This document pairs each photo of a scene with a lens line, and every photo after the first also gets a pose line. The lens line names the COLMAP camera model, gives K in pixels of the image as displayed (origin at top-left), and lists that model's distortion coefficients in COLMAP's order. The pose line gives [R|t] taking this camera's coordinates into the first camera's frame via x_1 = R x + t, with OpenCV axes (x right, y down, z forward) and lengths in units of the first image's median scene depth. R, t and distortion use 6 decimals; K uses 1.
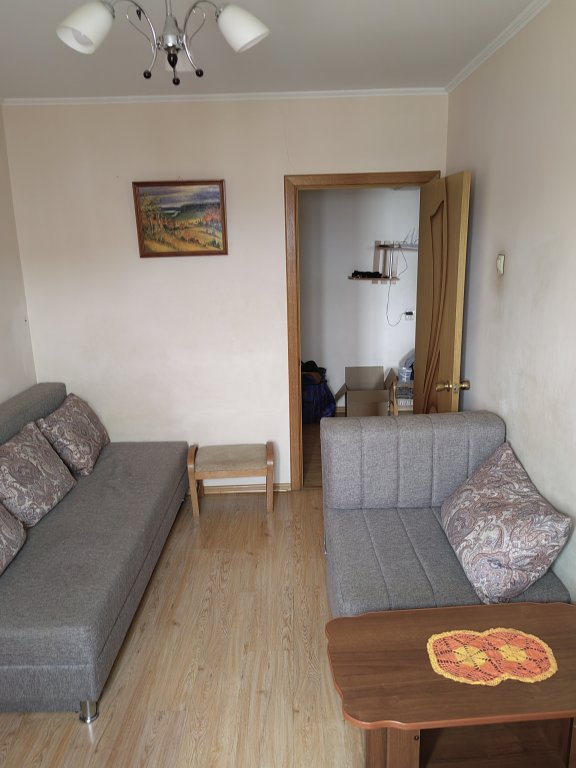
lens RADIAL K [[601.1, 0, 288.0], [0, 601.1, 384.0], [0, 0, 1]] dist [0.067117, -0.079452]
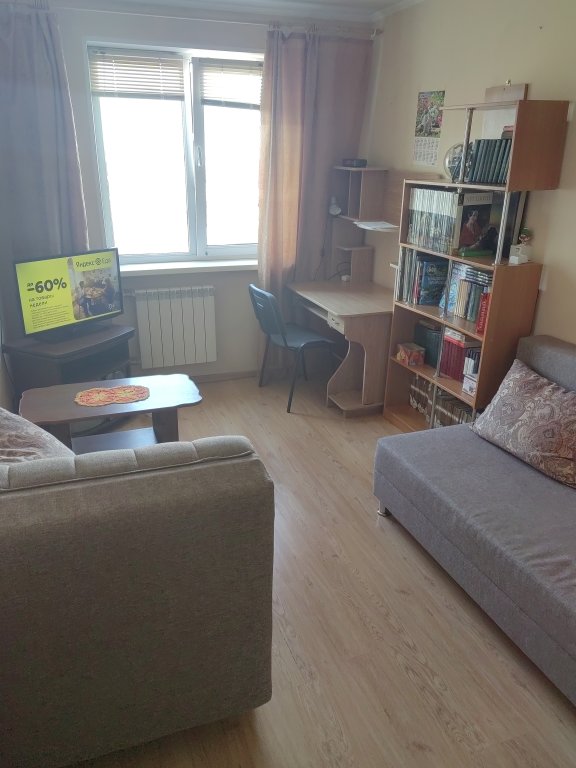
lens RADIAL K [[601.1, 0, 288.0], [0, 601.1, 384.0], [0, 0, 1]] dist [0.067117, -0.079452]
pose [[-0.932173, 0.138488, -0.334475, 0.230560], [-0.080730, 0.821144, 0.564983, -0.349648], [0.352896, 0.553664, -0.754268, 1.479711]]
